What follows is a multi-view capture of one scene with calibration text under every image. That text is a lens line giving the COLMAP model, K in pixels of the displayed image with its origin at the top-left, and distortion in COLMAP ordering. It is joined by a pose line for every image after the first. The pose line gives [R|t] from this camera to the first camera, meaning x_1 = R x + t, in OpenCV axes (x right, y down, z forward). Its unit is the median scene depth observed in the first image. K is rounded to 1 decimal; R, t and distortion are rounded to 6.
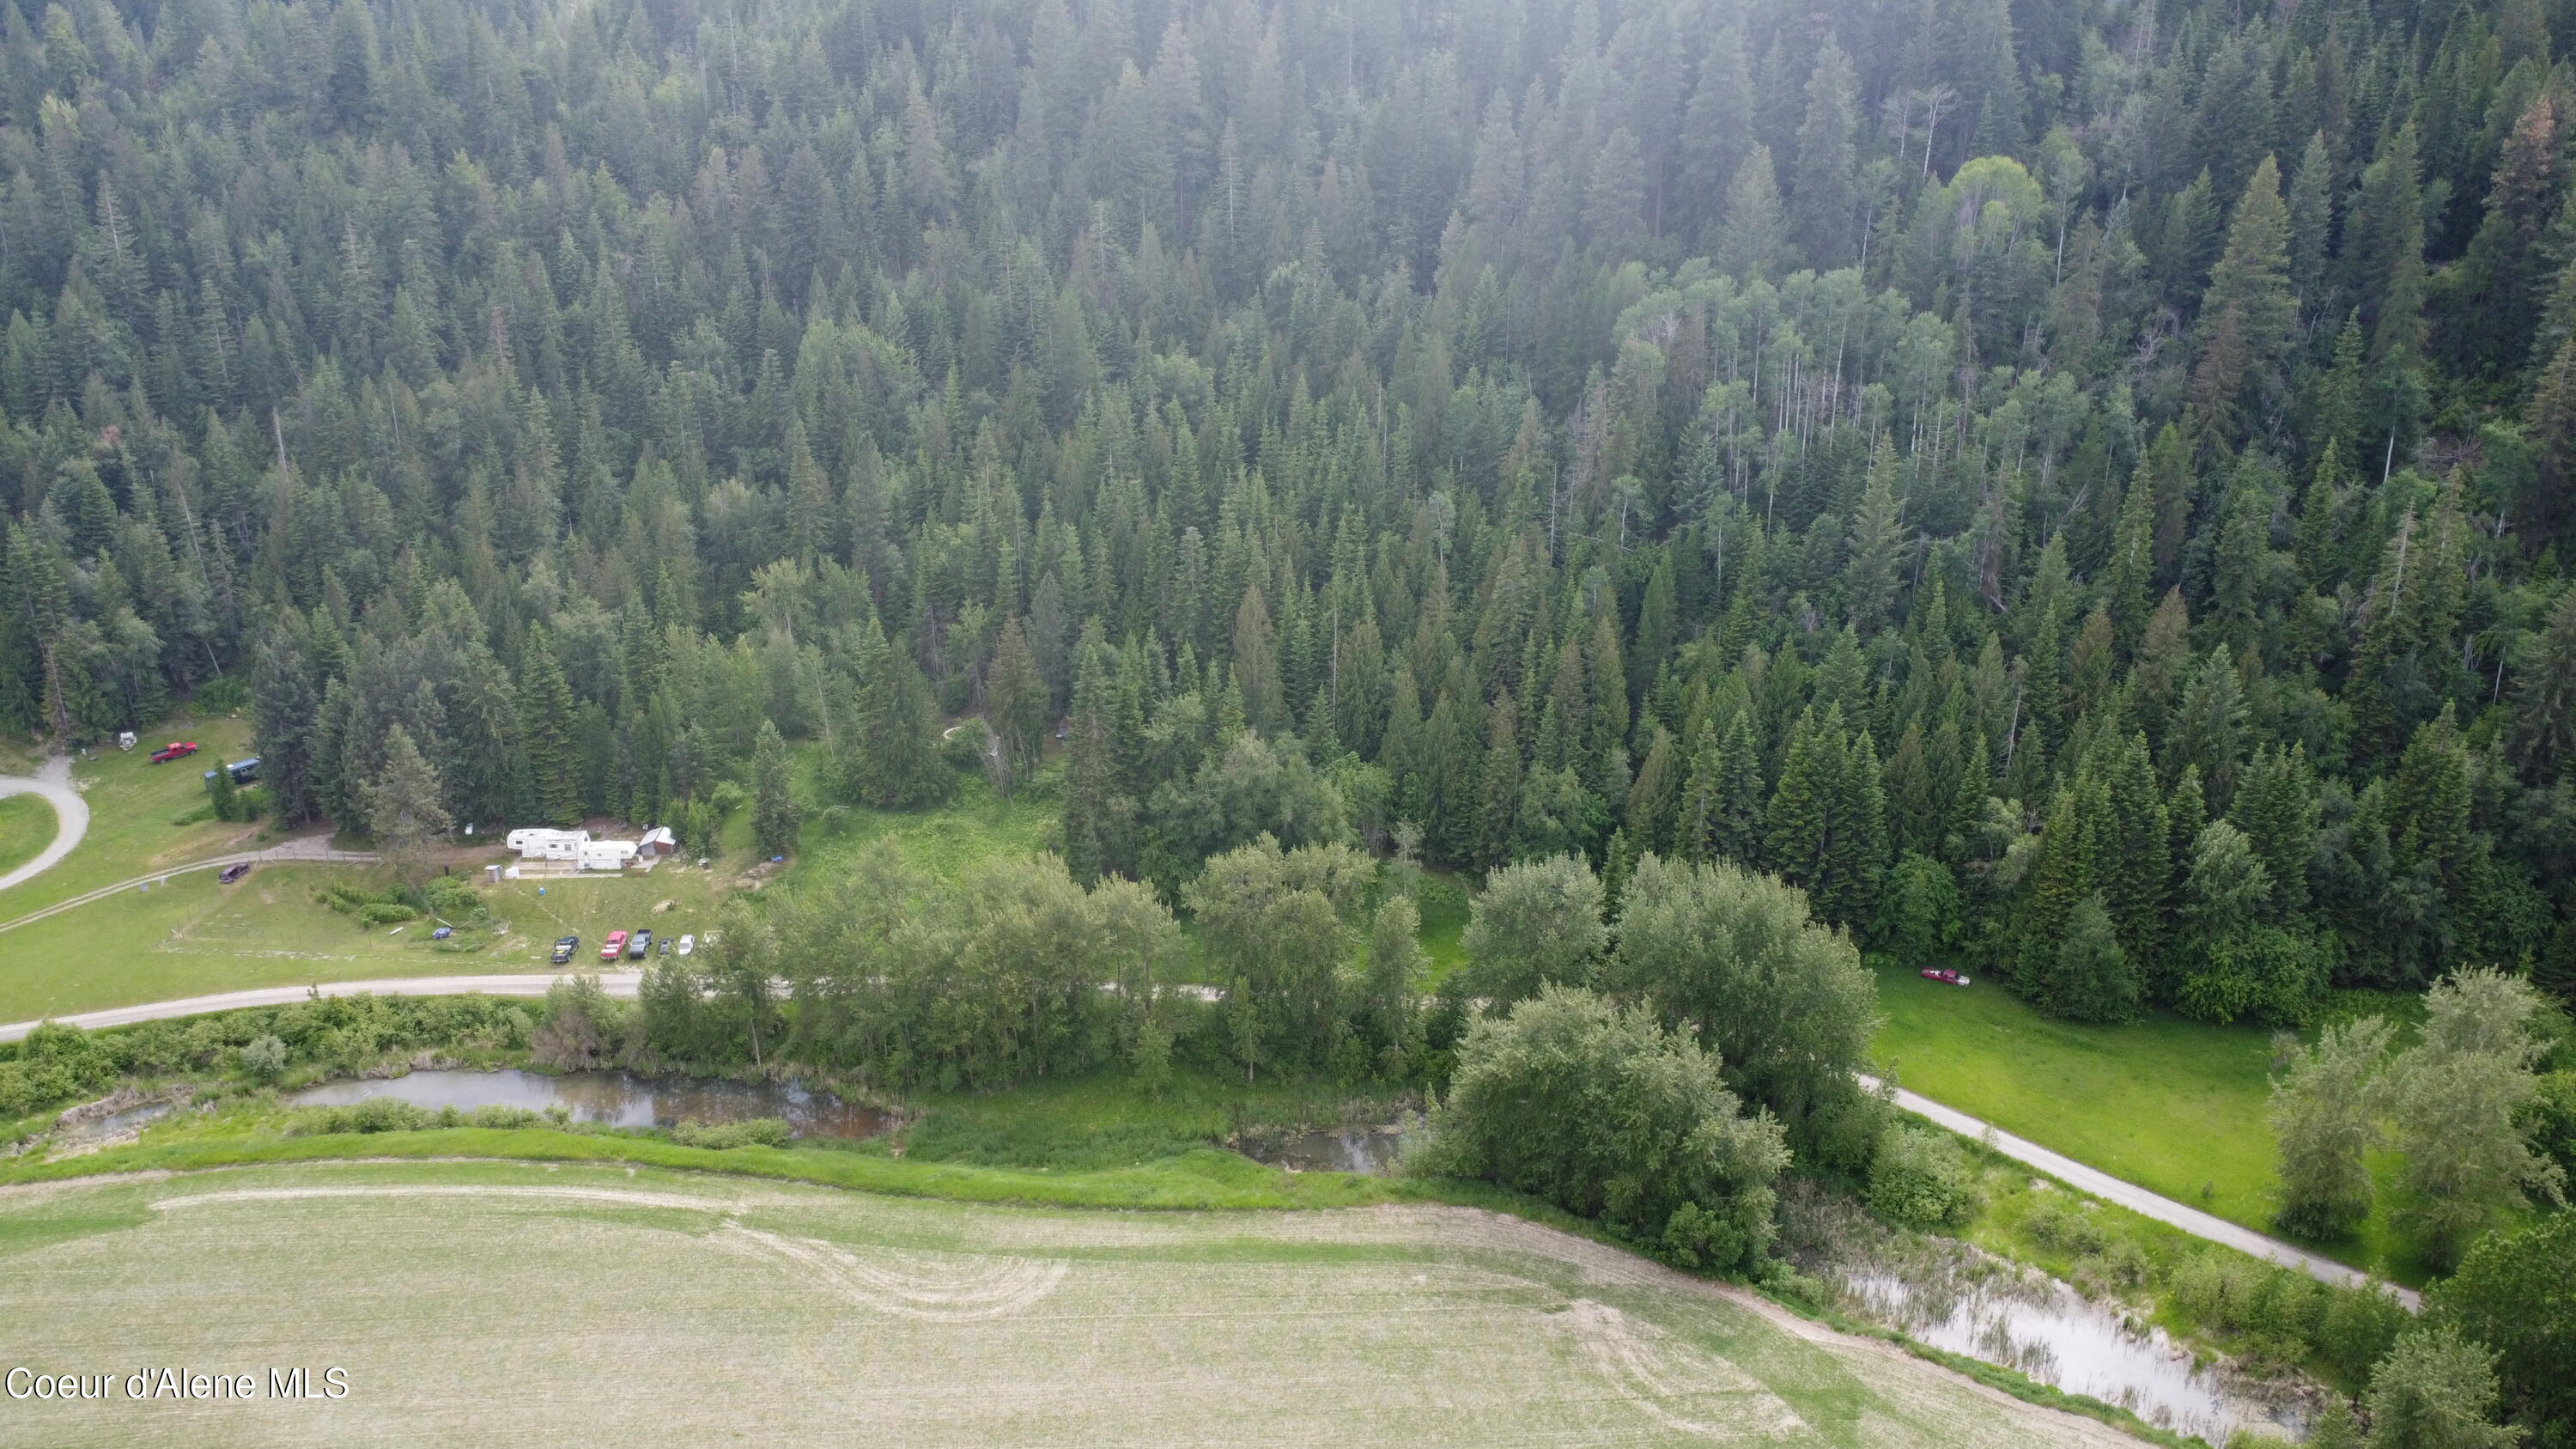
lens RADIAL K [[1930.1, 0, 1282.2], [0, 1930.1, 741.3], [0, 0, 1]] dist [0.002699, -0.007549]
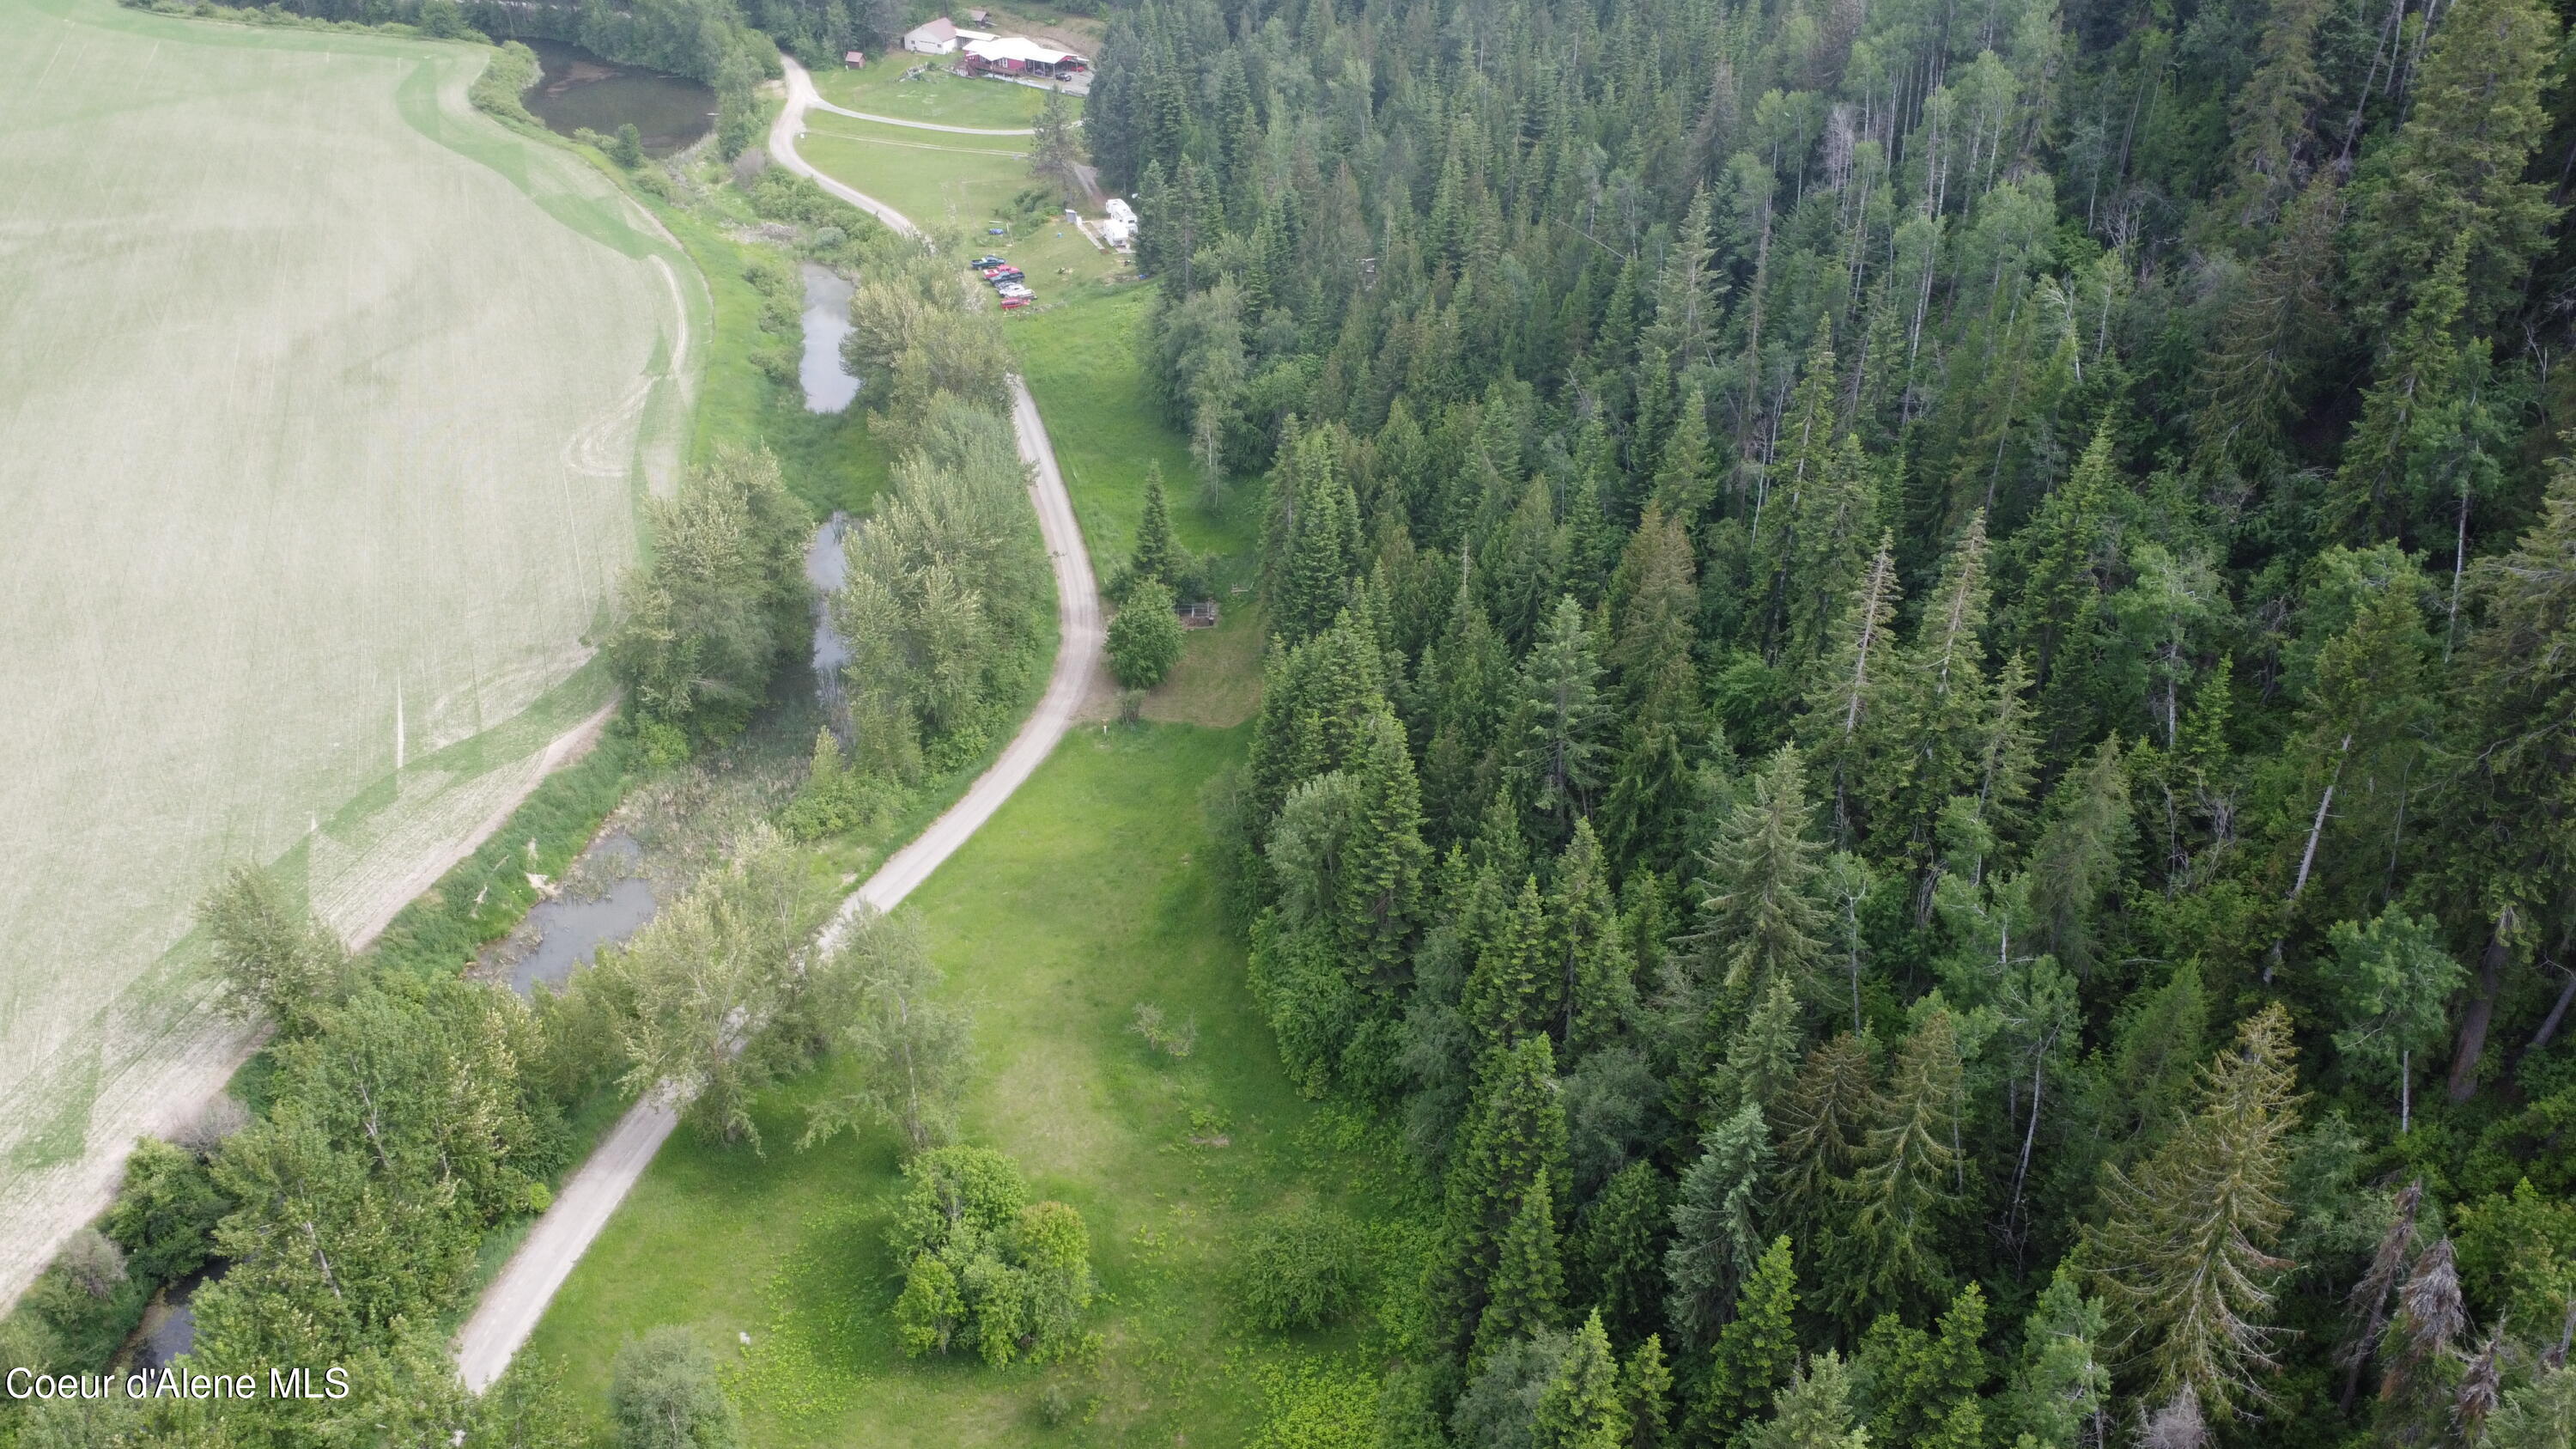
lens RADIAL K [[1930.1, 0, 1282.2], [0, 1930.1, 741.3], [0, 0, 1]] dist [0.002699, -0.007549]
pose [[0.320616, 0.509331, -0.798616, 1.026591], [-0.350642, 0.847048, 0.399449, -0.240318], [0.879918, 0.151958, 0.450170, 0.658384]]
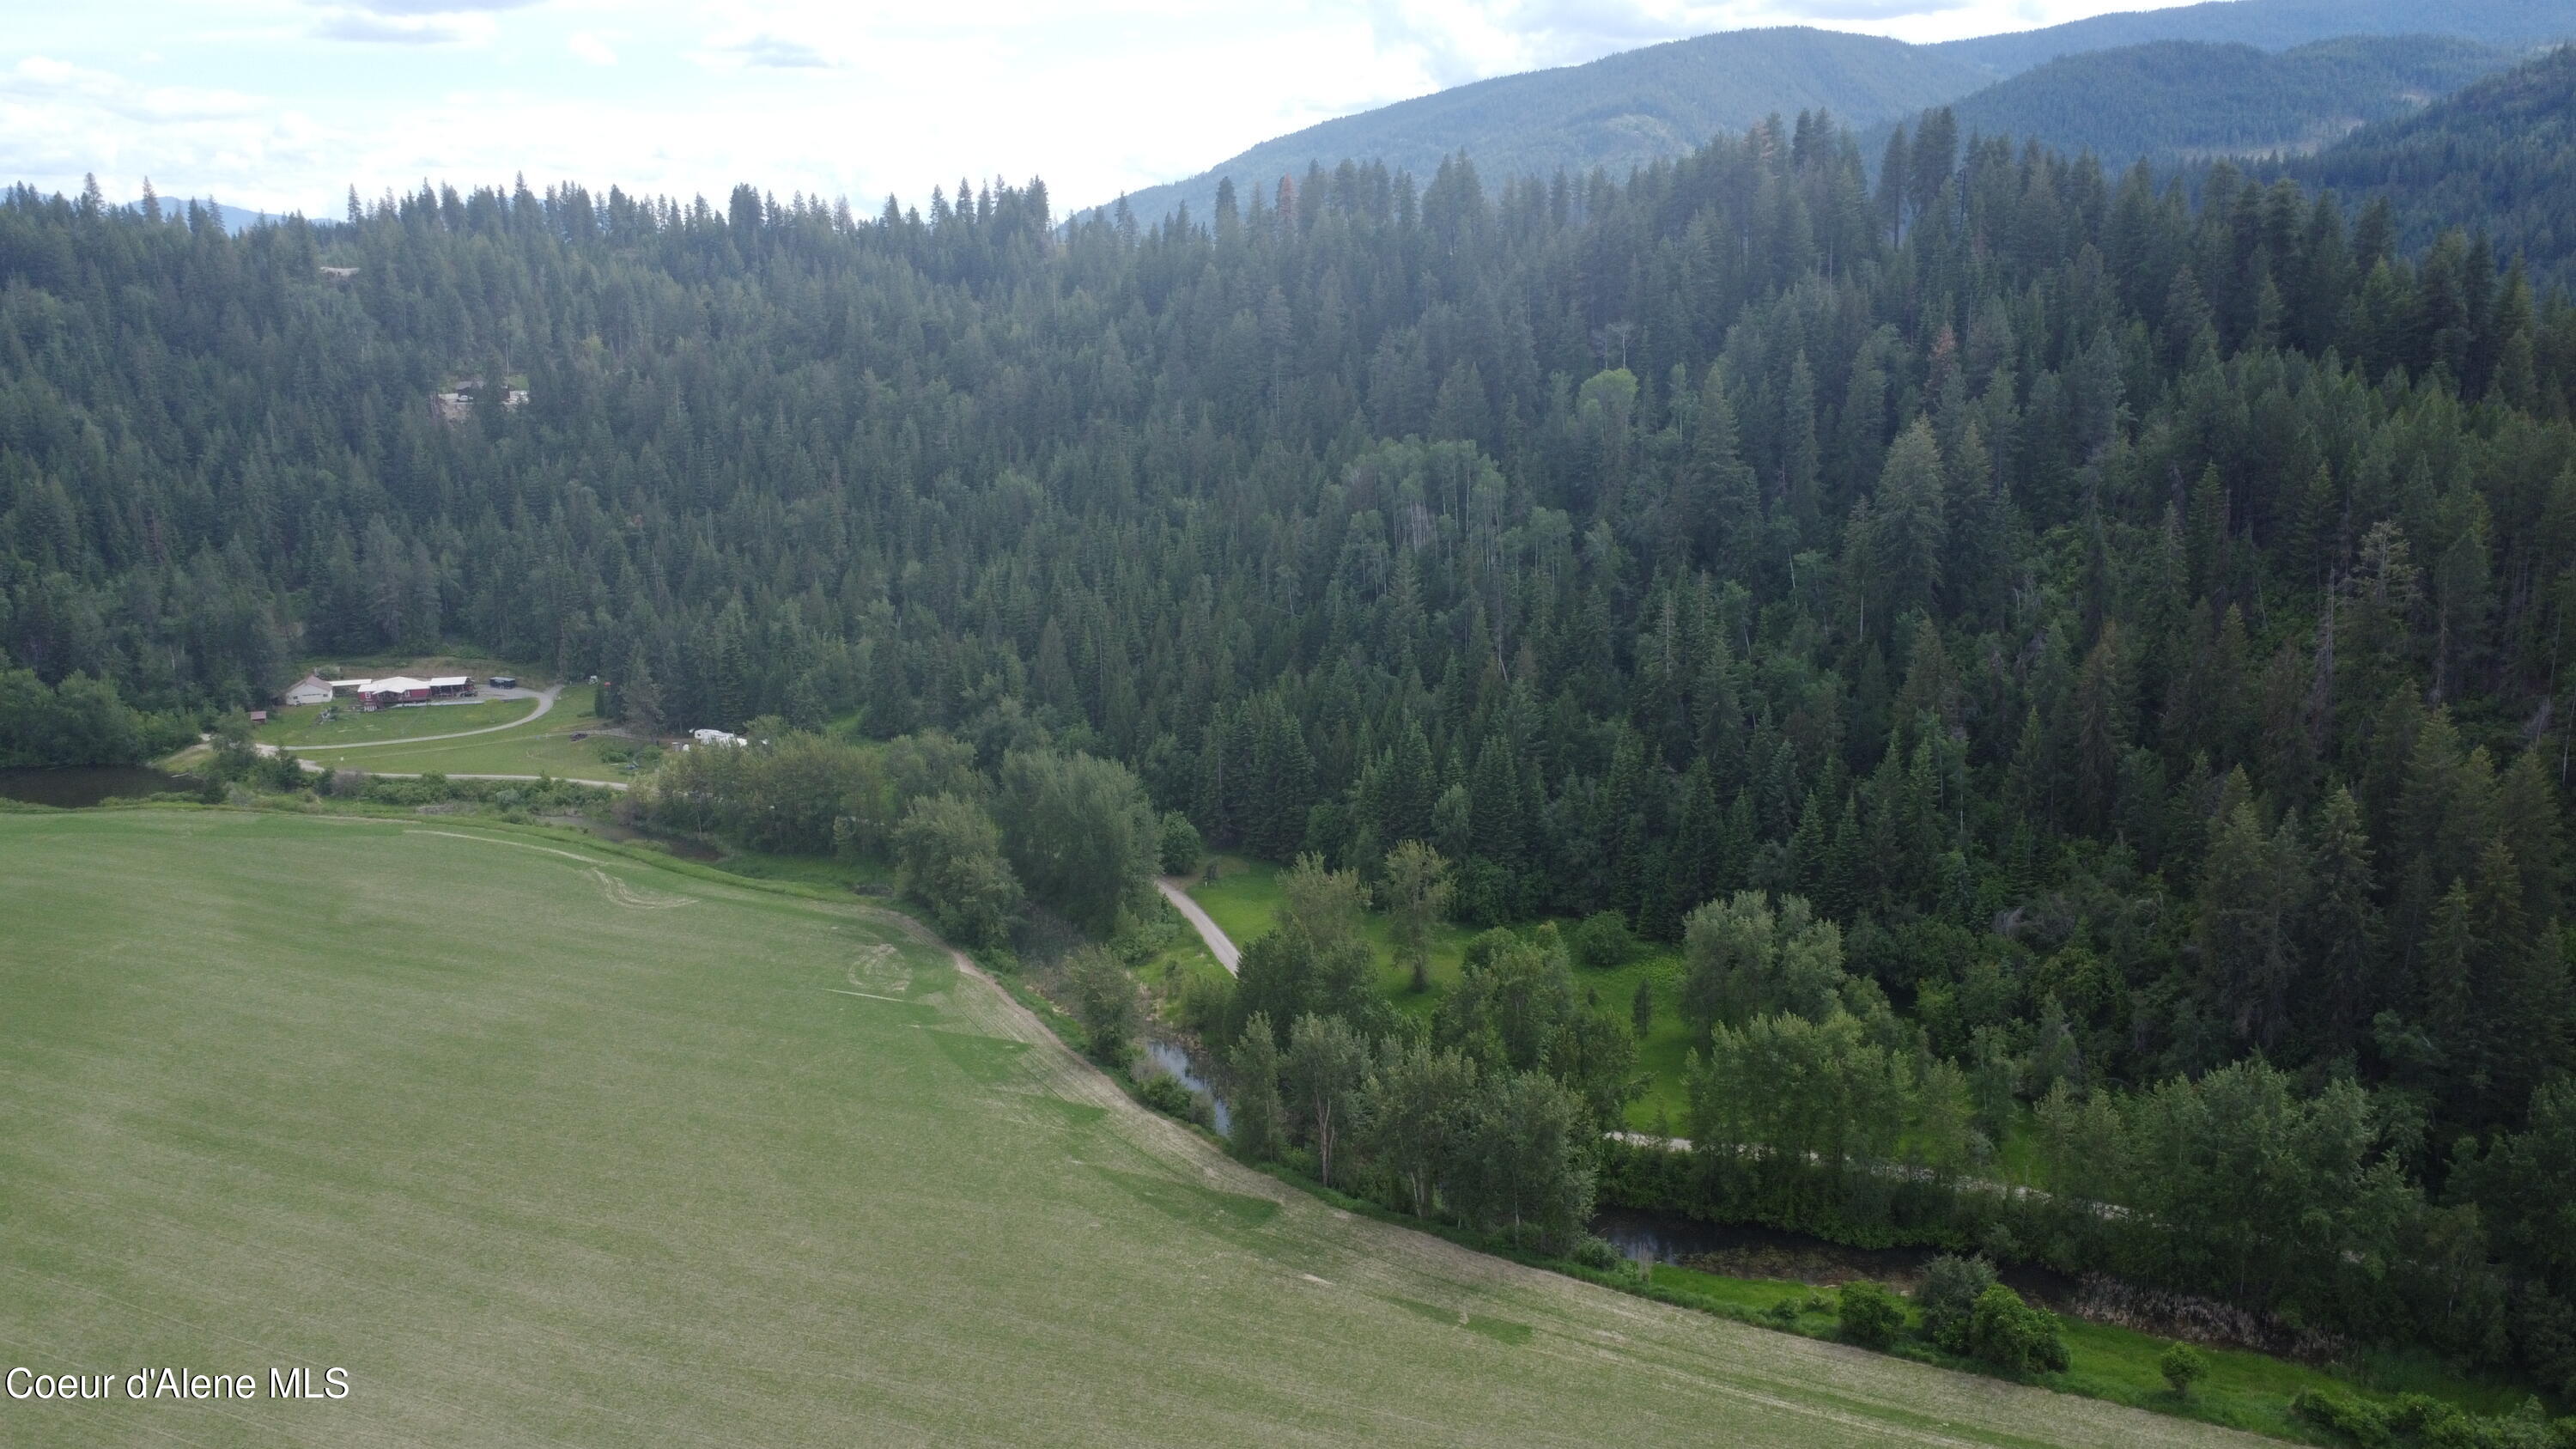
lens RADIAL K [[1930.1, 0, 1282.2], [0, 1930.1, 741.3], [0, 0, 1]] dist [0.002699, -0.007549]
pose [[0.889284, 0.089223, -0.448568, 1.035319], [-0.143724, 0.985618, -0.088887, 0.162362], [0.434185, 0.143516, 0.889318, -0.415320]]
